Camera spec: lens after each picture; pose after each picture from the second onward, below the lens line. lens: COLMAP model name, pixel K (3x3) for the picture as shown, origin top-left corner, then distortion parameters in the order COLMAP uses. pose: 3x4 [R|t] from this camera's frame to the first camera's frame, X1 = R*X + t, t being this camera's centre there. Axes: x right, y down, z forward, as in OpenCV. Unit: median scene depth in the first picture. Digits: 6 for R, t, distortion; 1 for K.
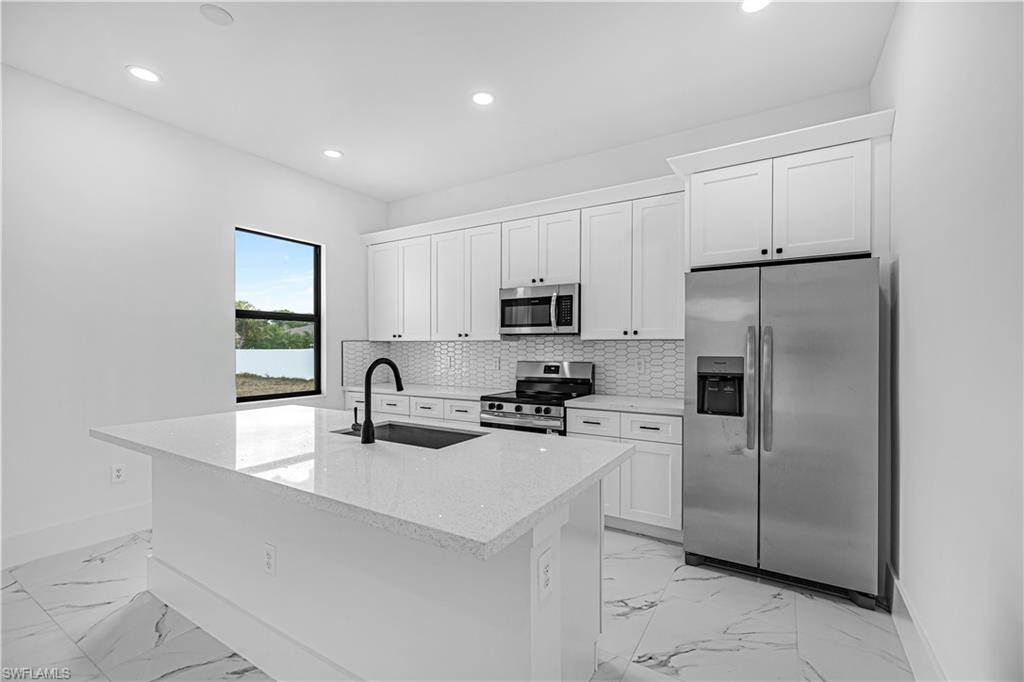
lens RADIAL K [[440.1, 0, 510.8], [0, 440.1, 352.2], [0, 0, 1]] dist [0.001992, 0.000098]
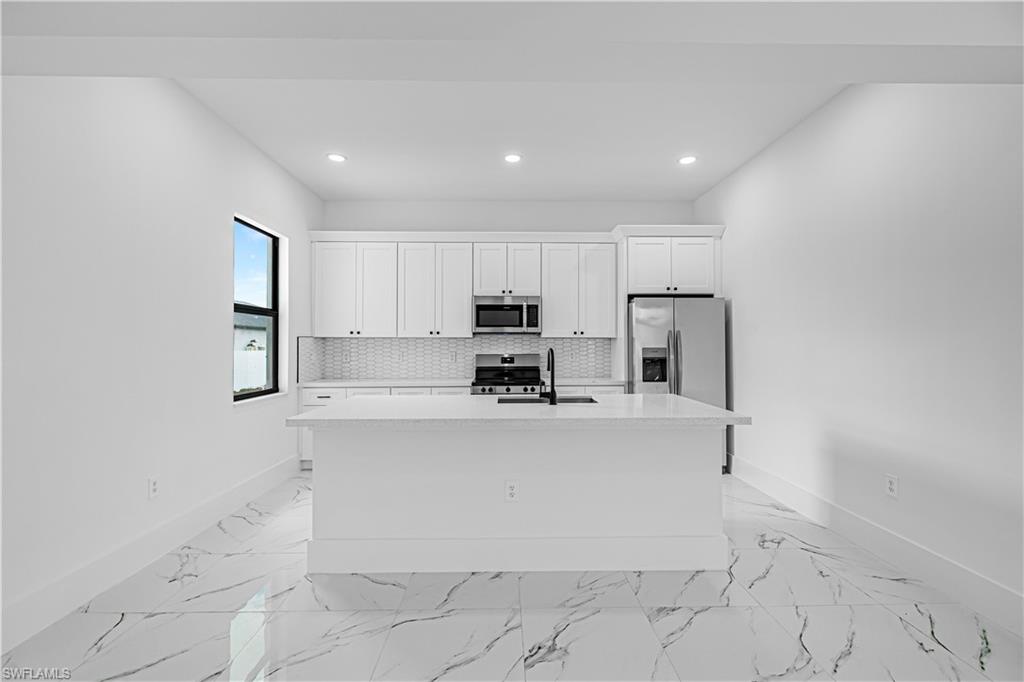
lens RADIAL K [[435.6, 0, 510.8], [0, 435.6, 340.4], [0, 0, 1]] dist [-0.000124, -0.000175]
pose [[0.841546, 0.004498, 0.540167, -0.626214], [0.008255, 0.999741, -0.021186, 0.008512], [-0.540123, 0.022288, 0.841291, -0.088358]]
